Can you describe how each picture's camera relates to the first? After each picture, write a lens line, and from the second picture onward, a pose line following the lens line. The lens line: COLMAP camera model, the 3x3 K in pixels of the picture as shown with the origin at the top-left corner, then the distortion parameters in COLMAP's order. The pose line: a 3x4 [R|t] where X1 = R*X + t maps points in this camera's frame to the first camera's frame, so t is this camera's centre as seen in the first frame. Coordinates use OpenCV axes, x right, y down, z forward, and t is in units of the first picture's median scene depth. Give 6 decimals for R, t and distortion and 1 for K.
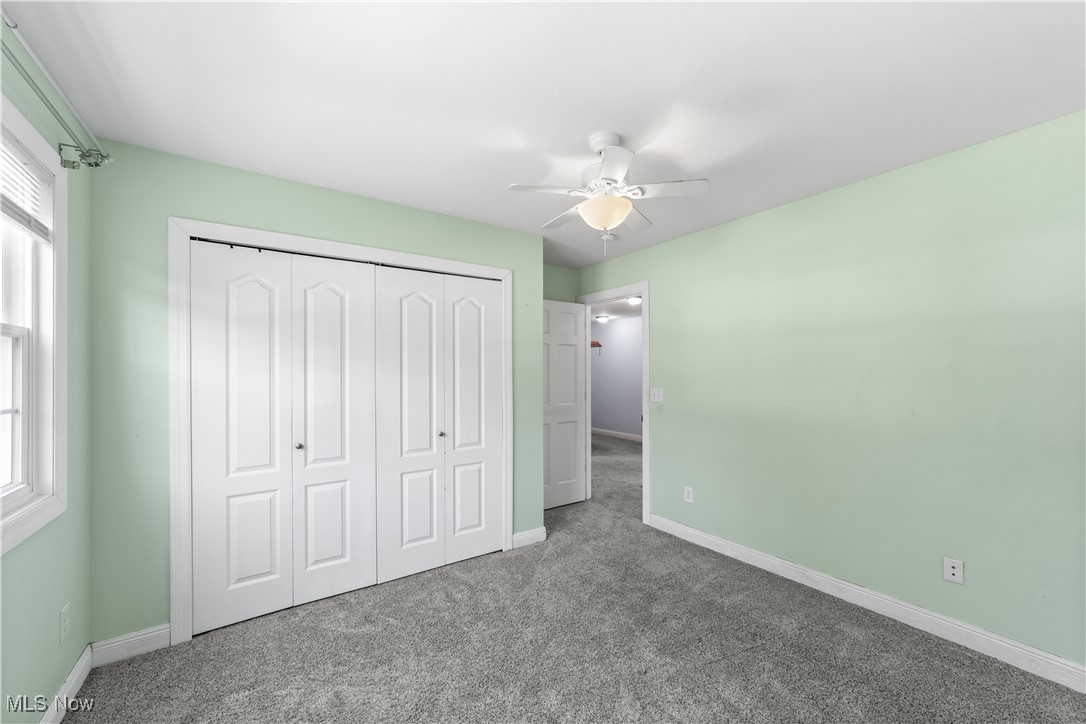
lens RADIAL K [[410.2, 0, 542.7], [0, 410.2, 375.2], [0, 0, 1]] dist [0.000459, 0.000189]
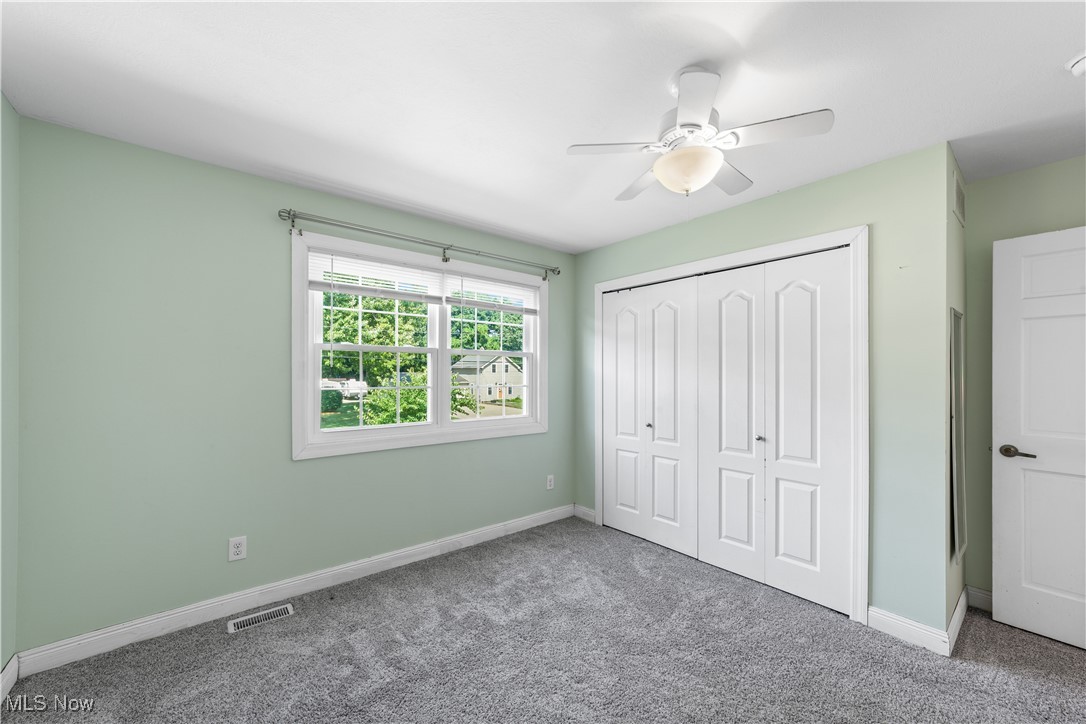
lens RADIAL K [[426.5, 0, 548.1], [0, 426.5, 375.6], [0, 0, 1]] dist [0.000269, 0.000289]
pose [[0.099062, 0.011893, -0.995010, 0.737735], [-0.005708, 0.999919, 0.011384, -0.006209], [0.995065, 0.004551, 0.099122, 0.487405]]
